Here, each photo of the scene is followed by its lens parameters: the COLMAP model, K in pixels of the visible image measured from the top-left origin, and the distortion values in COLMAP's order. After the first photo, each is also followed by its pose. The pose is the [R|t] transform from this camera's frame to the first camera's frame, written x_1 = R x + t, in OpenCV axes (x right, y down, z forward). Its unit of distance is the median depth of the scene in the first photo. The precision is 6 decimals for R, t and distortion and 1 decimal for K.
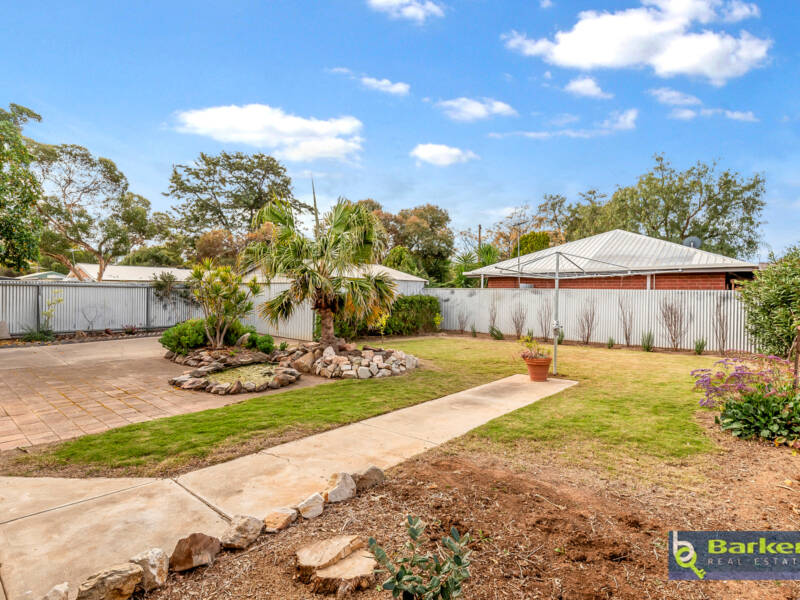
lens RADIAL K [[425.9, 0, 400.0], [0, 425.9, 300.0], [0, 0, 1]] dist [-0.001378, 0.000112]
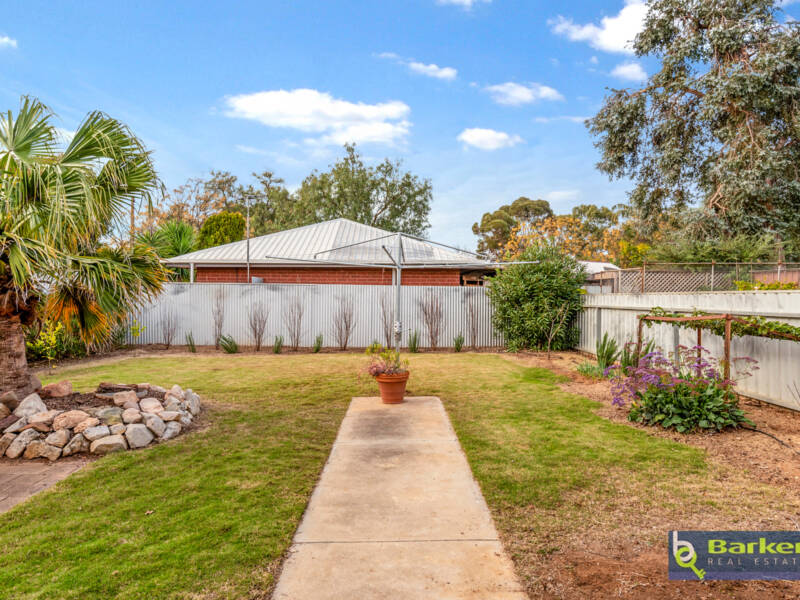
lens RADIAL K [[509.2, 0, 400.0], [0, 509.2, 300.0], [0, 0, 1]] dist [-0.001999, 0.000131]
pose [[0.748435, -0.011020, 0.663117, -0.183800], [0.011436, 0.999928, 0.003710, 0.003501], [-0.663110, 0.004807, 0.748506, 0.225368]]
